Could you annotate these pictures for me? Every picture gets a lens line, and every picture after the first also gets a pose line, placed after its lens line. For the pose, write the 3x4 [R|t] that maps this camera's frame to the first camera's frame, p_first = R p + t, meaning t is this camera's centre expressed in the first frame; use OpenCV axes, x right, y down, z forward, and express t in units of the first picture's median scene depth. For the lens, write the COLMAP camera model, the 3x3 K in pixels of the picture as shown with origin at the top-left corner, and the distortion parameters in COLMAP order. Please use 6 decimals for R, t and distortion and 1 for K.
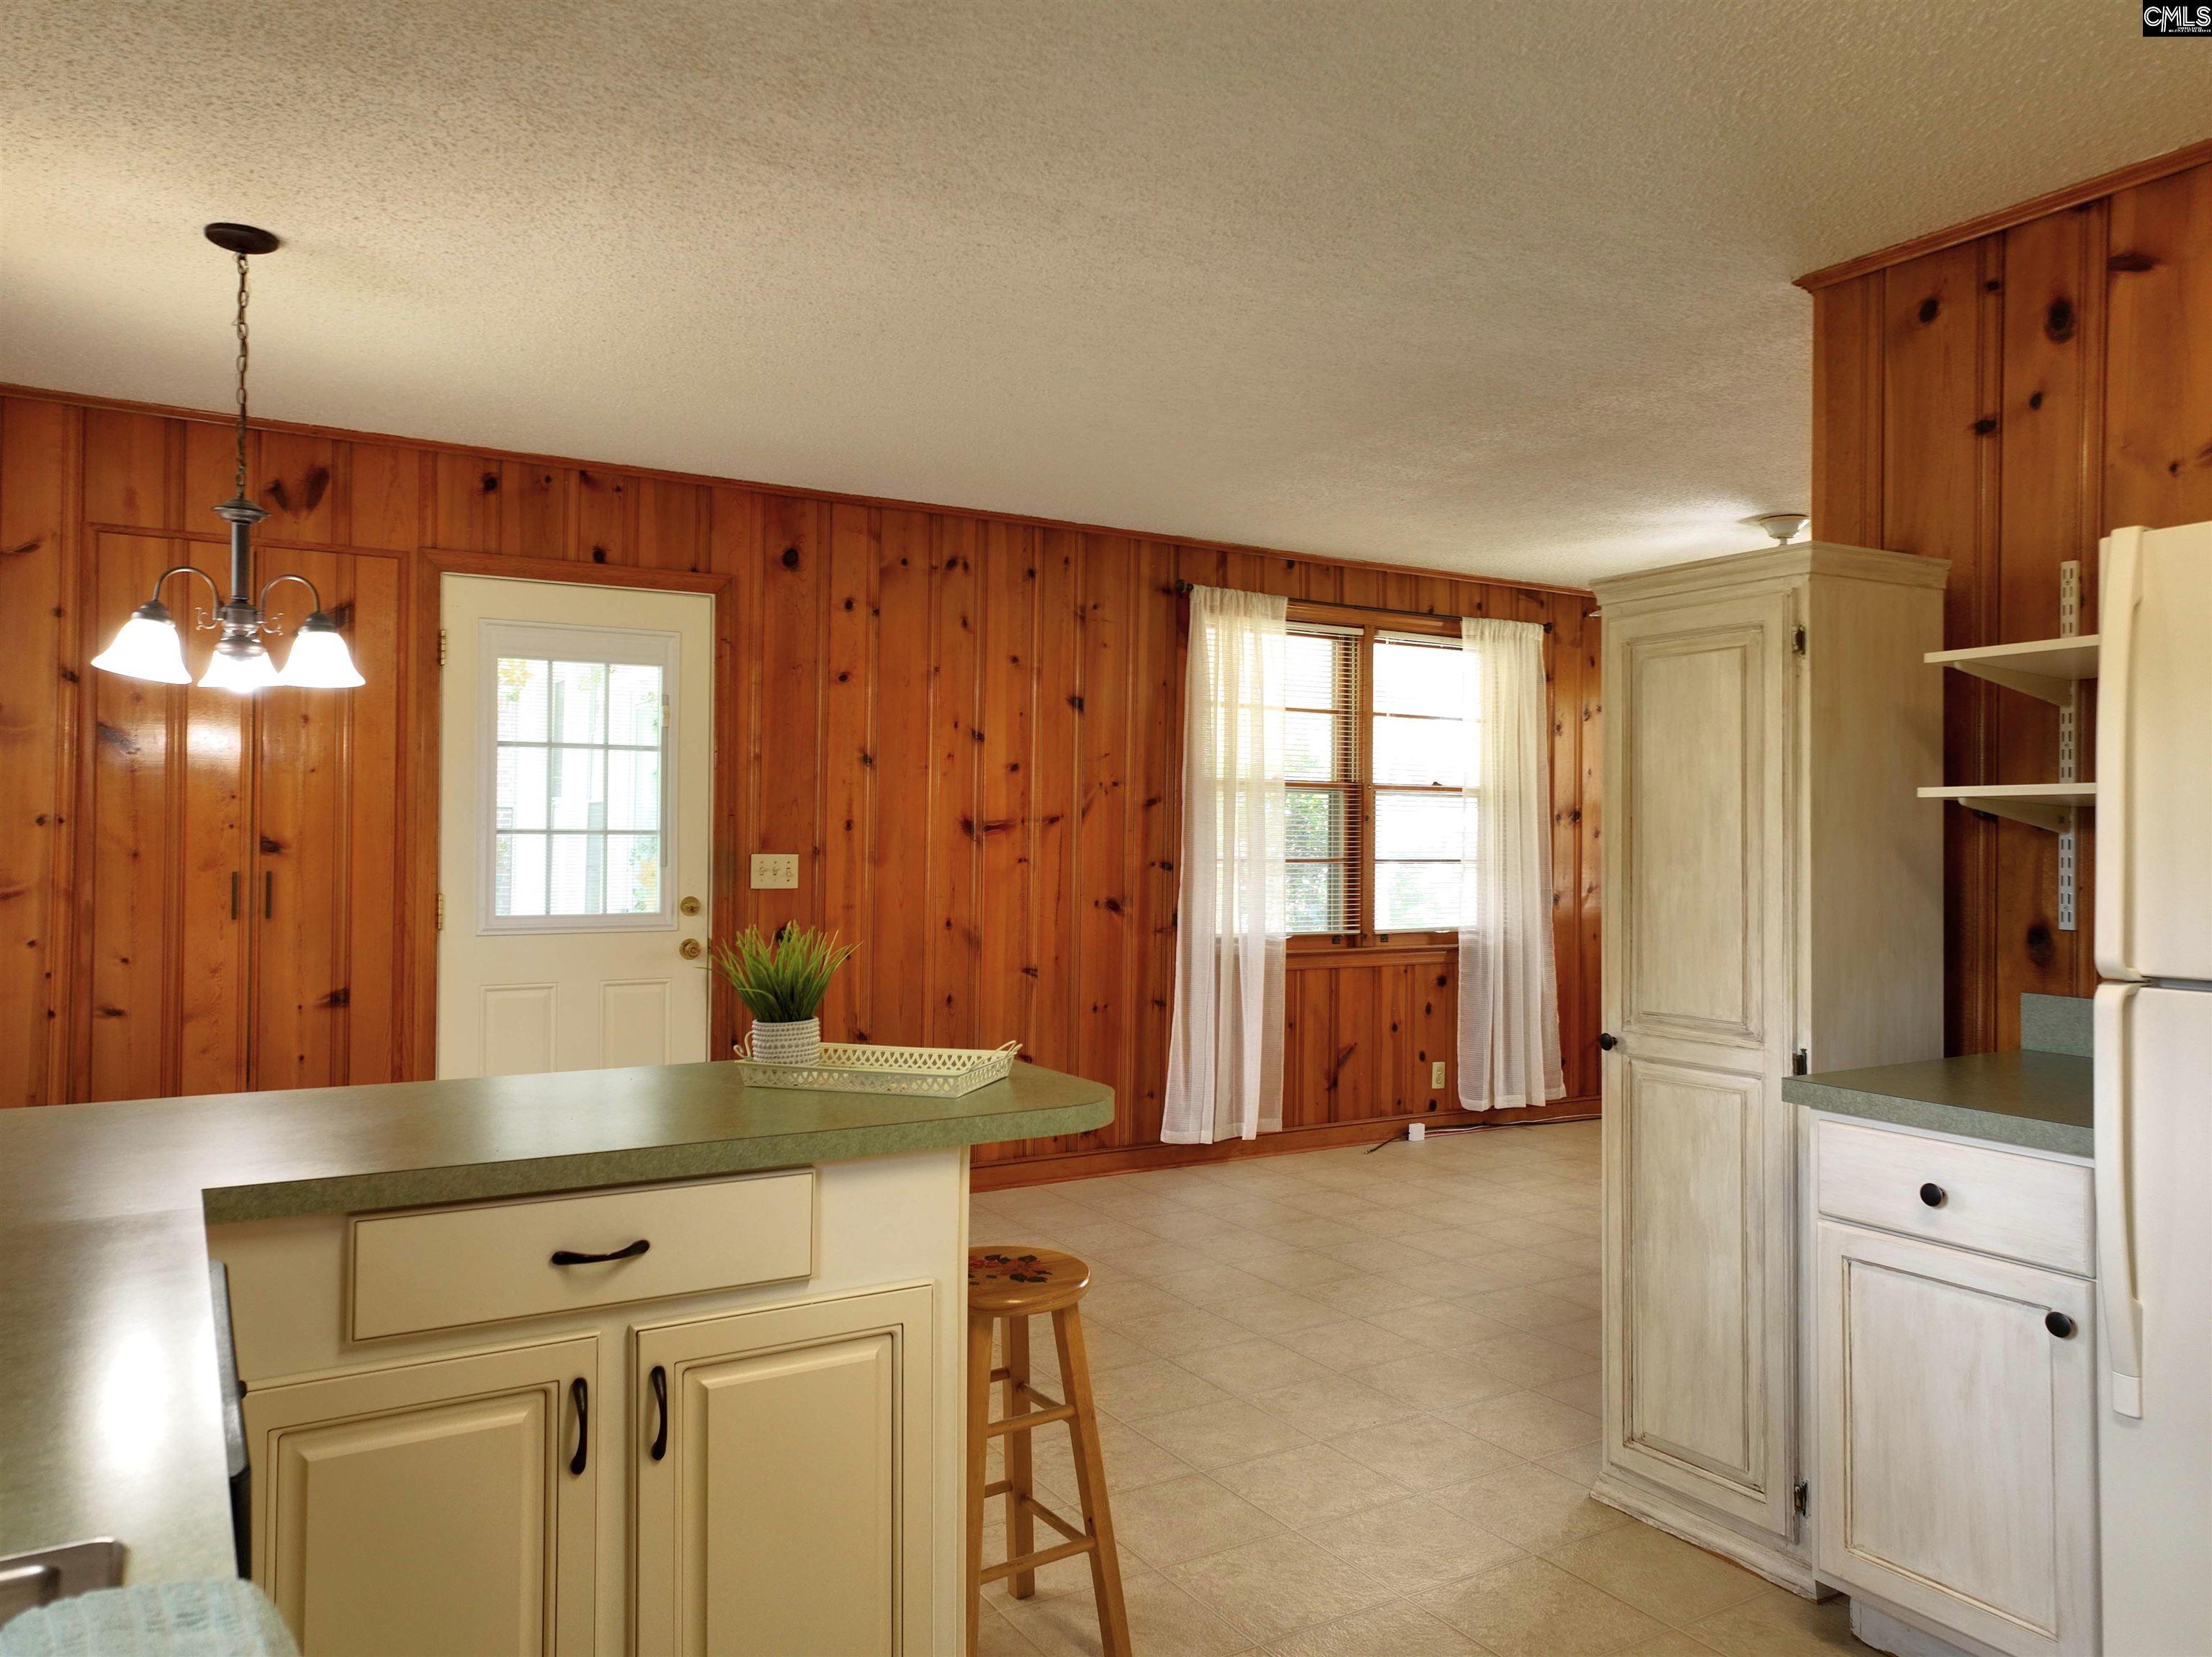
lens RADIAL K [[1537.6, 0, 1109.2], [0, 1537.6, 820.9], [0, 0, 1]] dist [-0.000127, 0.000161]
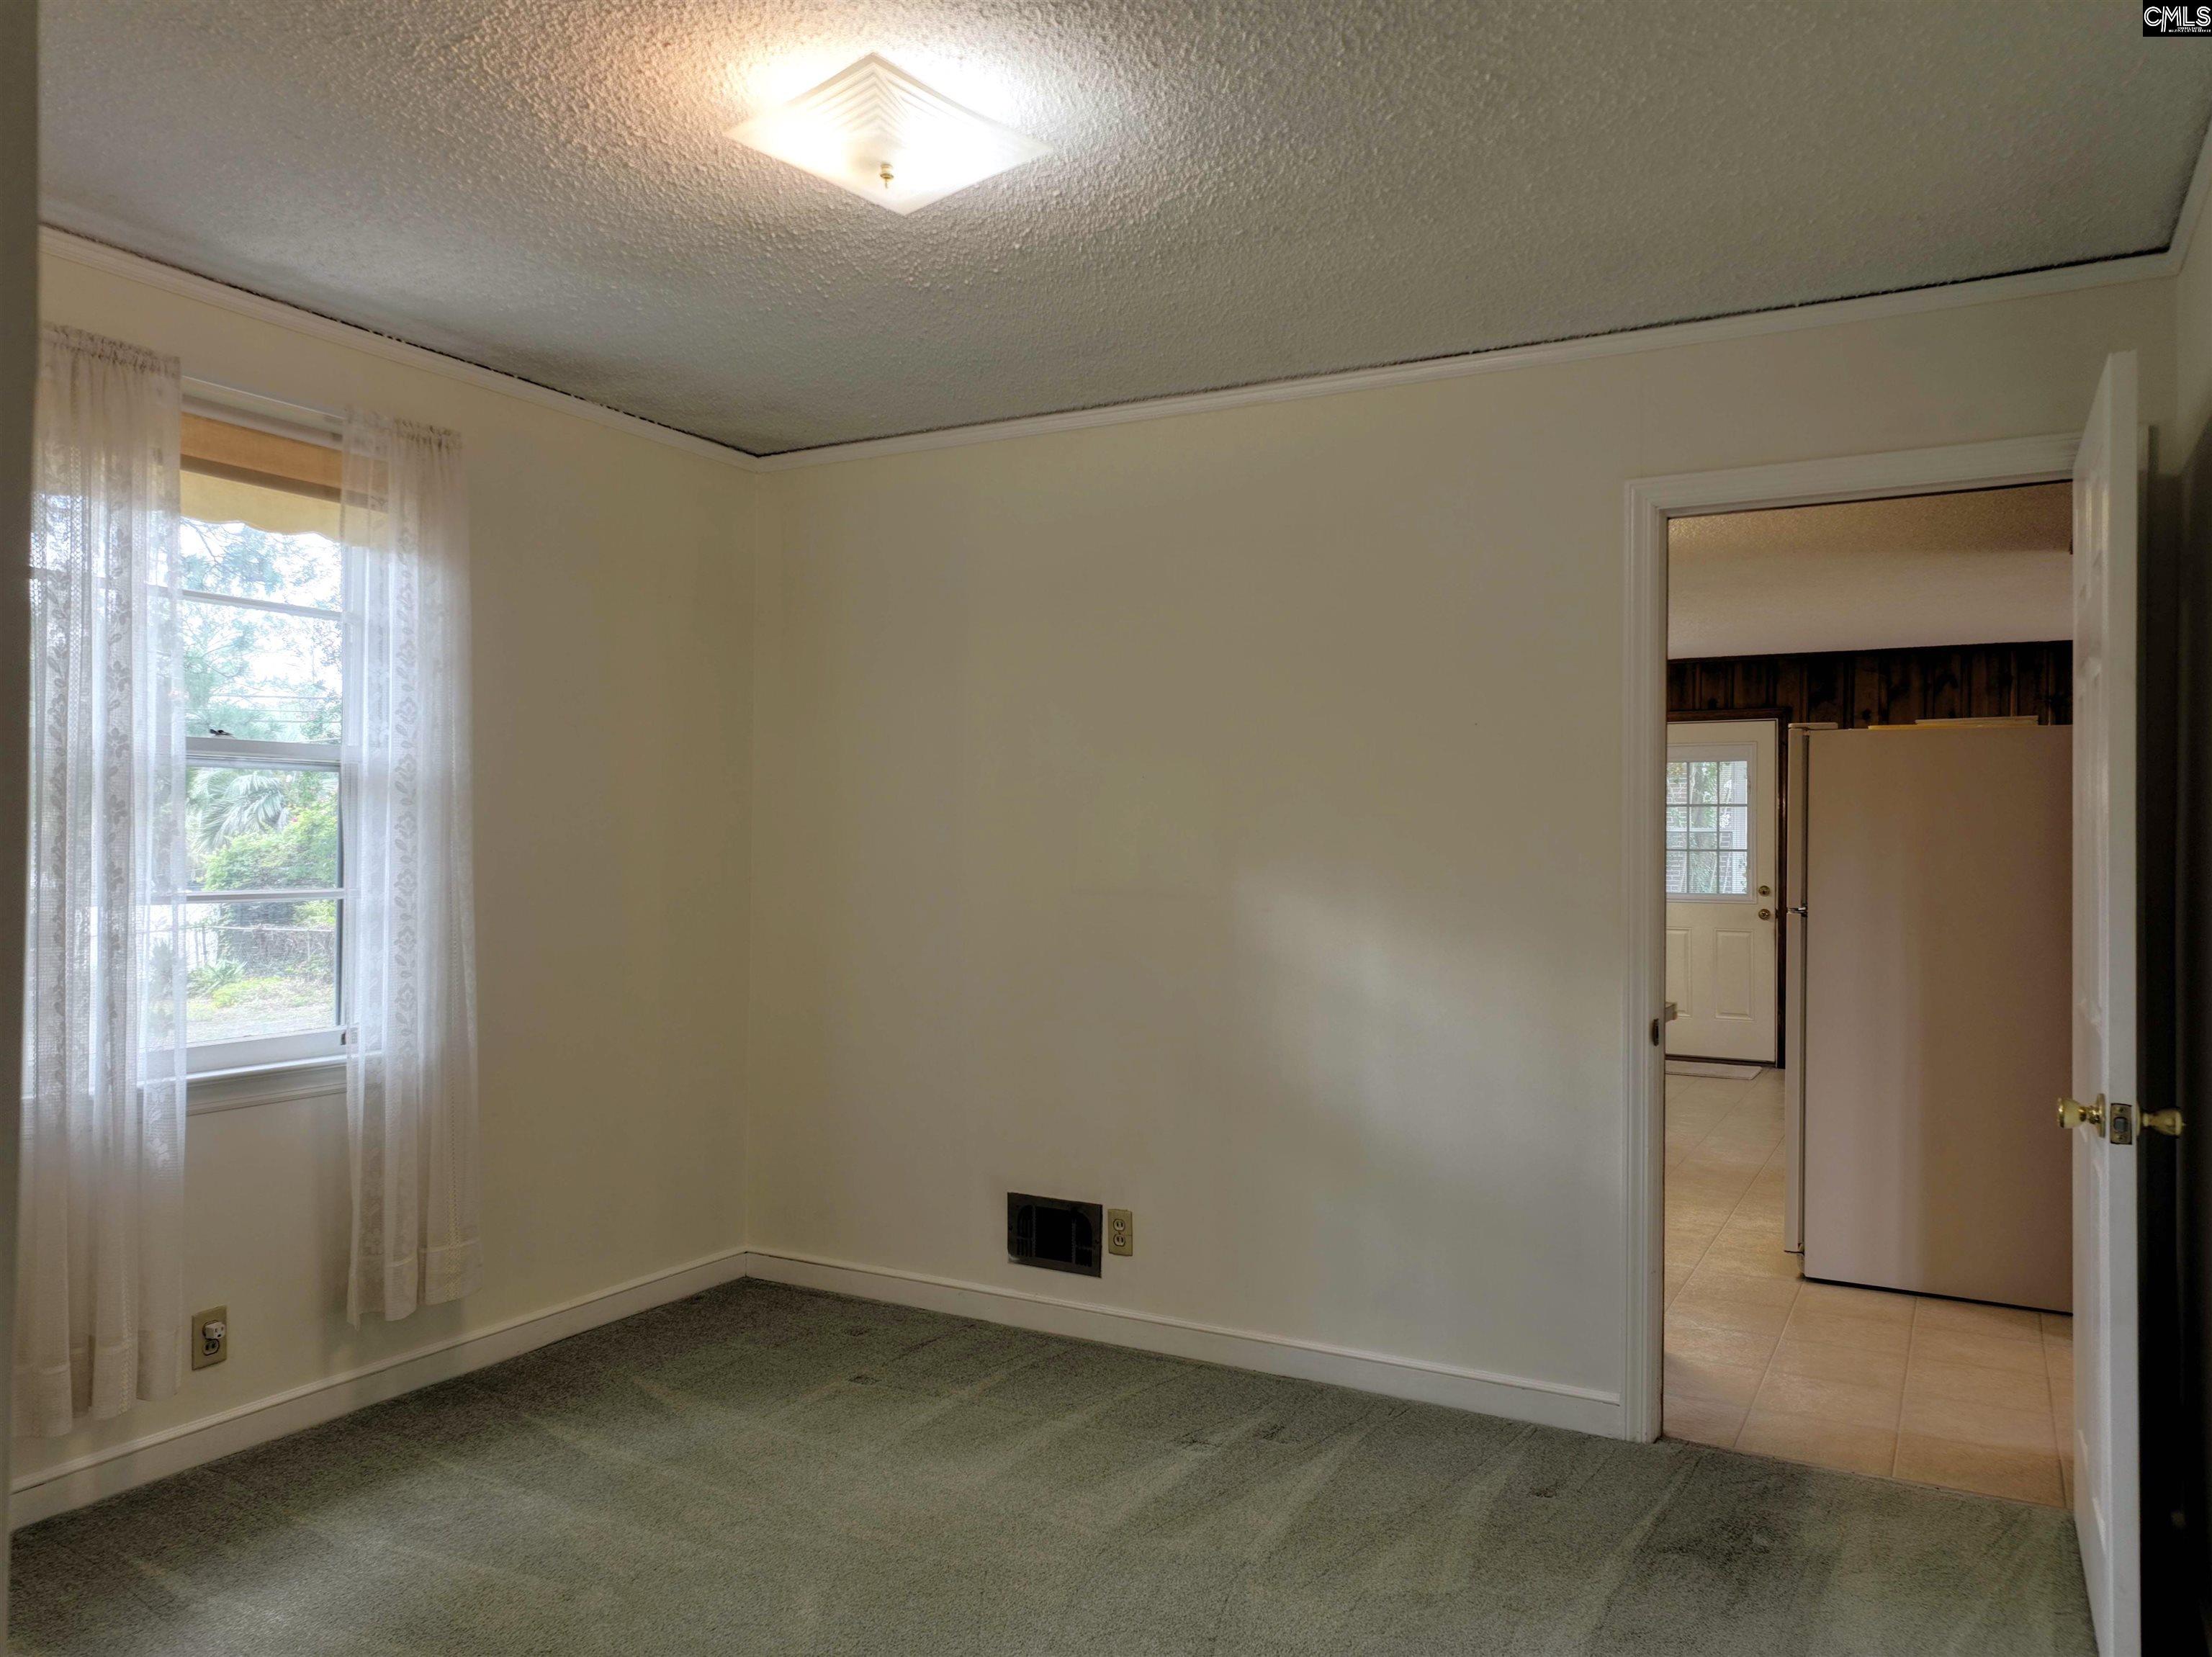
lens RADIAL K [[1537.6, 0, 1105.5], [0, 1537.6, 833.3], [0, 0, 1]] dist [-0.000127, 0.000161]
pose [[0.493267, -0.007285, -0.869848, 0.930119], [0.005300, 0.999972, -0.005369, -0.007236], [0.869862, -0.001962, 0.493291, -0.581494]]
